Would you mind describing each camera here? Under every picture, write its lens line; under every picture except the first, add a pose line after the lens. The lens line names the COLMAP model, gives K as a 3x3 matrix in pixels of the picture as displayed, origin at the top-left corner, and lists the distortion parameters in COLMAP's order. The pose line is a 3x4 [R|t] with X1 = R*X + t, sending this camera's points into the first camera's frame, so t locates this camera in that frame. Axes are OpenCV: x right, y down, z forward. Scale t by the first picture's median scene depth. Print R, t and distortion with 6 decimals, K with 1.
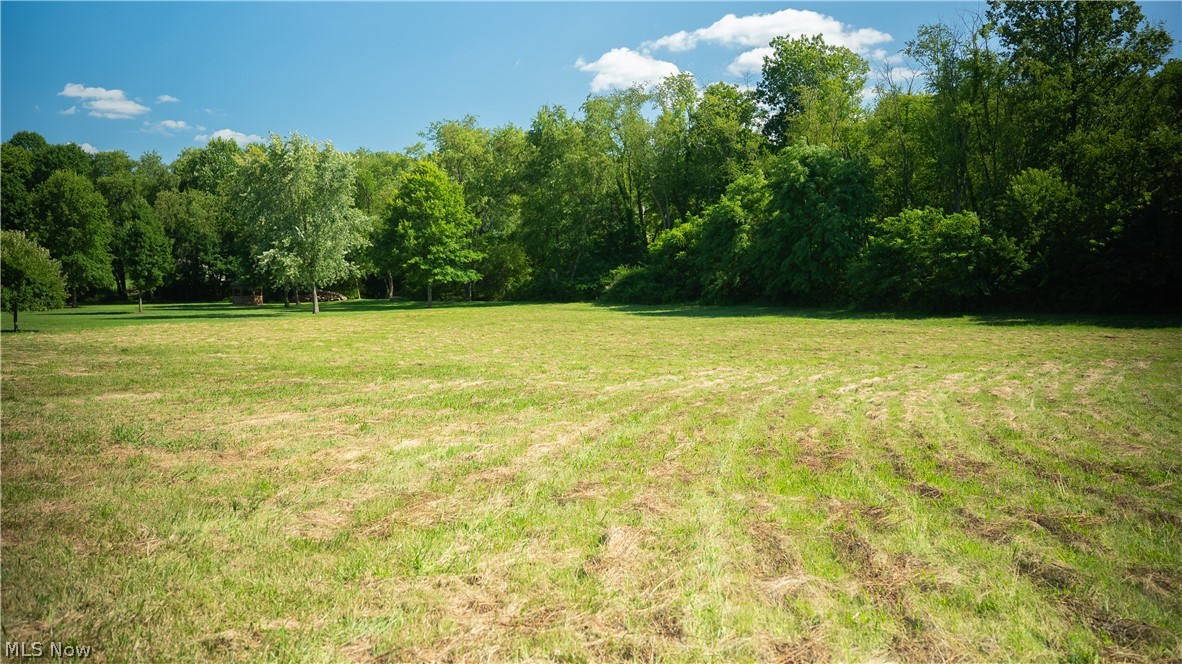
lens RADIAL K [[1003.3, 0, 590.2], [0, 1003.3, 310.6], [0, 0, 1]] dist [0.002585, -0.001434]
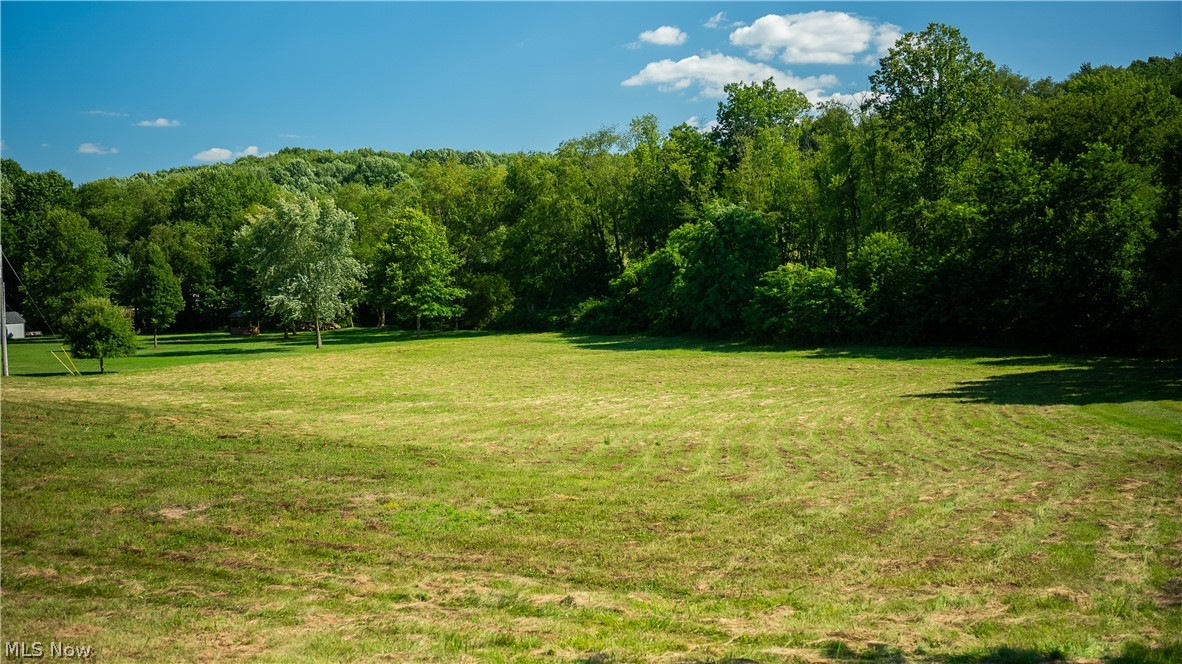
lens RADIAL K [[1159.2, 0, 591.0], [0, 1159.2, 332.0], [0, 0, 1]] dist [0.052334, 0.010692]
pose [[0.999624, -0.021883, -0.016528, 0.054217], [0.022089, 0.999679, 0.012384, -0.023378], [0.016251, -0.012744, 0.999787, -0.294973]]
